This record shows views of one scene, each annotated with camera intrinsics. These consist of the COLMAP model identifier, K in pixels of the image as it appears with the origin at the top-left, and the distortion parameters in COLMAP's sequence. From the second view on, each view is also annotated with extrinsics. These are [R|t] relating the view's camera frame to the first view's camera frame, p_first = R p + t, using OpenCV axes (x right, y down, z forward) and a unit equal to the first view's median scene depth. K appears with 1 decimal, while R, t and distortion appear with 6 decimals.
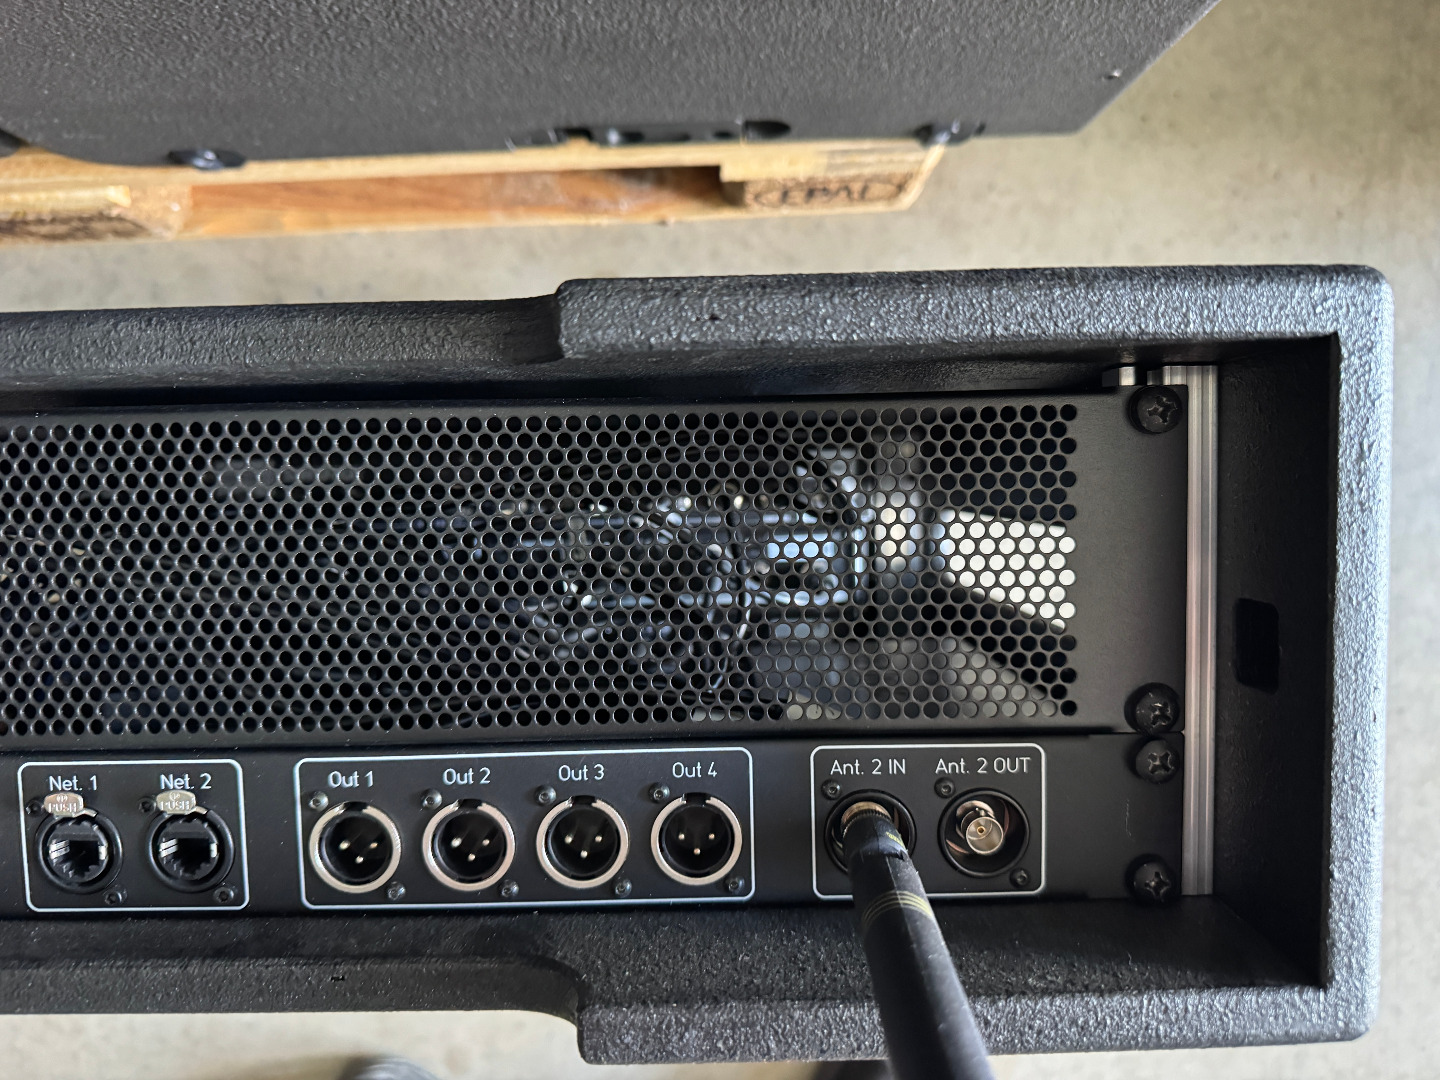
lens RADIAL K [[1001.7, 0, 720.0], [0, 1001.7, 540.0], [0, 0, 1]] dist [0.006893, -0.047413]
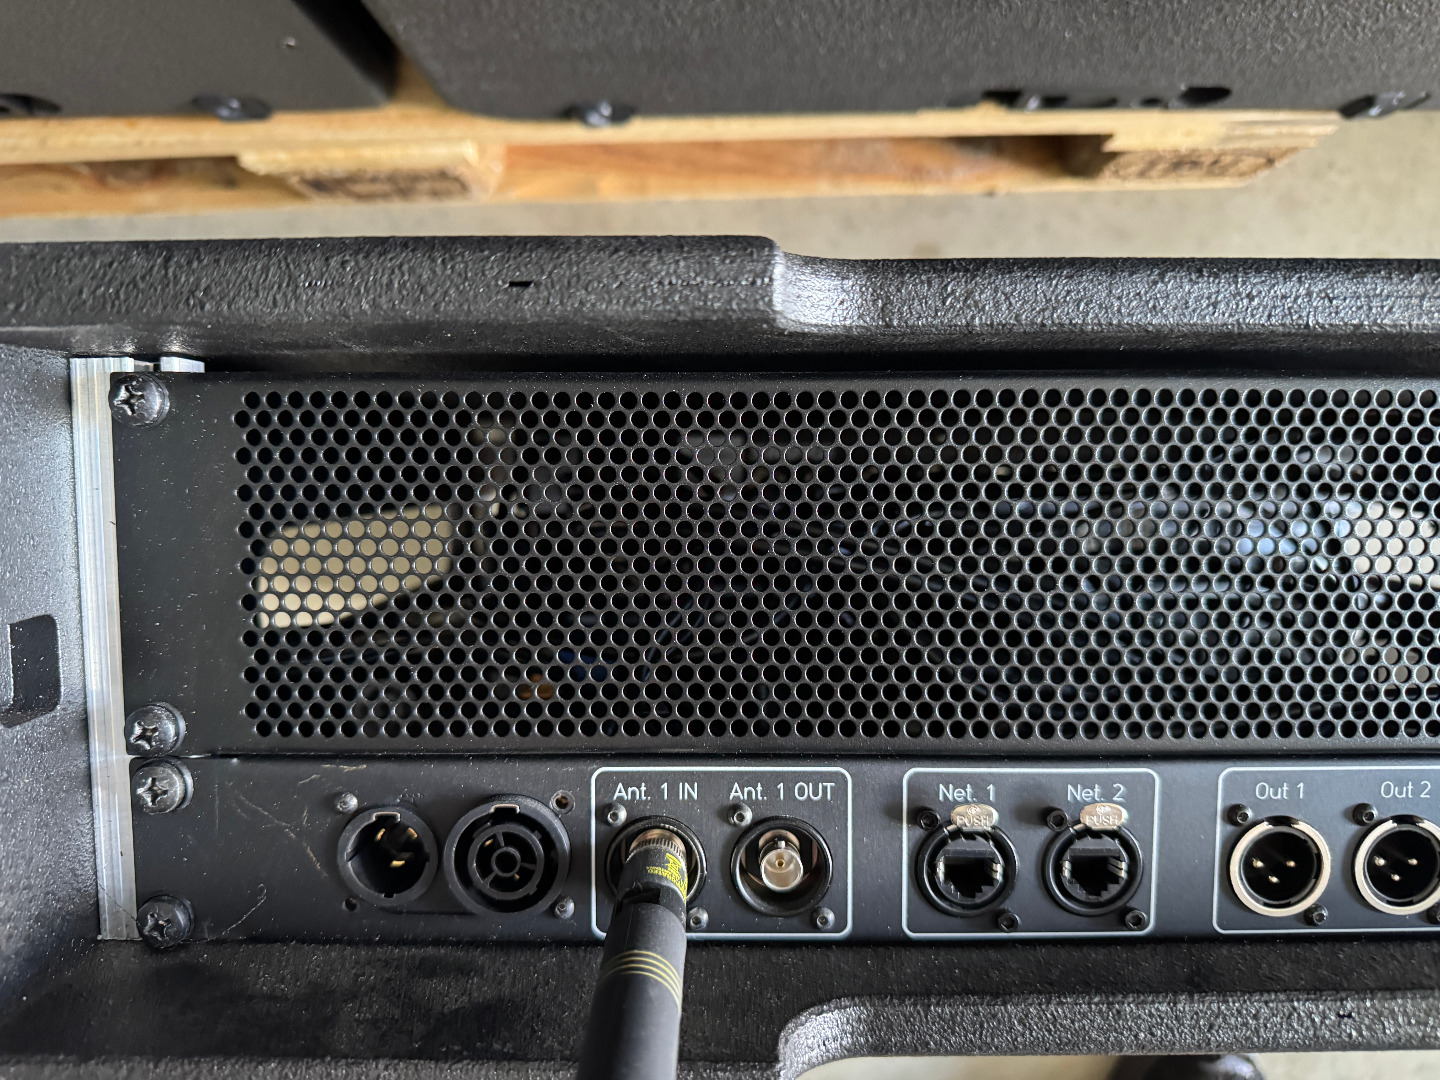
lens RADIAL K [[1001.7, 0, 720.0], [0, 1001.7, 540.0], [0, 0, 1]] dist [0.006893, -0.047413]
pose [[0.999459, 0.022862, -0.023657, -0.367076], [-0.022476, 0.999612, 0.016449, 0.003870], [0.024024, -0.015908, 0.999585, 0.041994]]
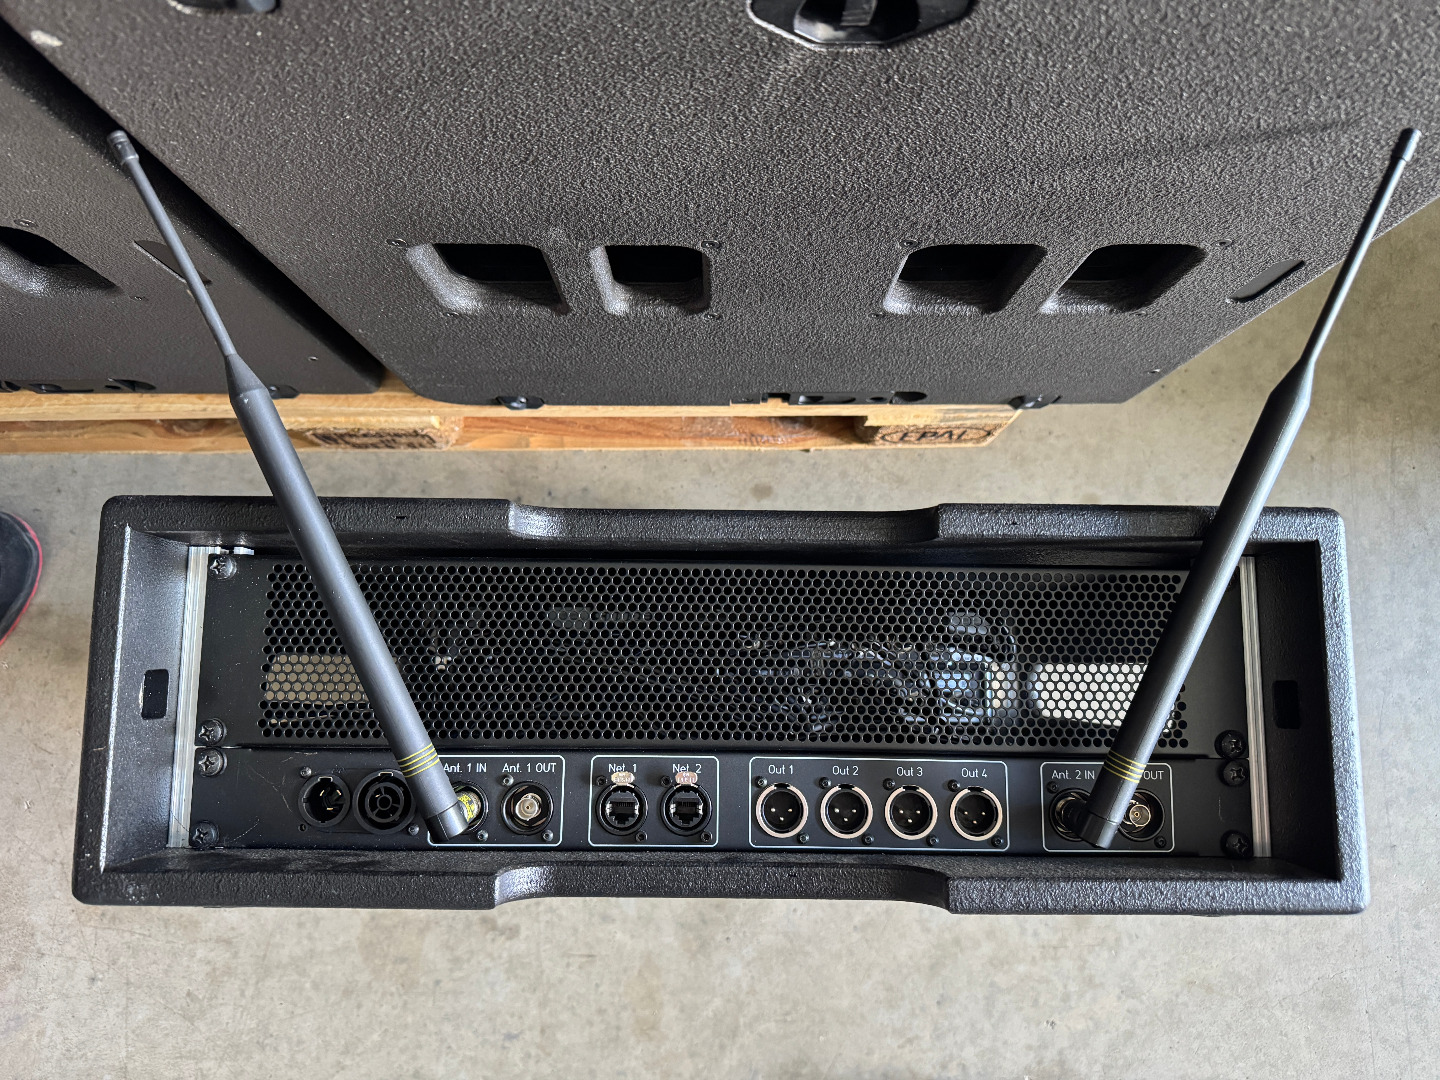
lens RADIAL K [[961.6, 0, 720.0], [0, 961.6, 540.0], [0, 0, 1]] dist [0.040620, -0.096390]
pose [[0.999429, 0.032178, -0.010310, -0.202703], [-0.033572, 0.980168, -0.195304, 0.075472], [0.003821, 0.195539, 0.980688, -0.325655]]
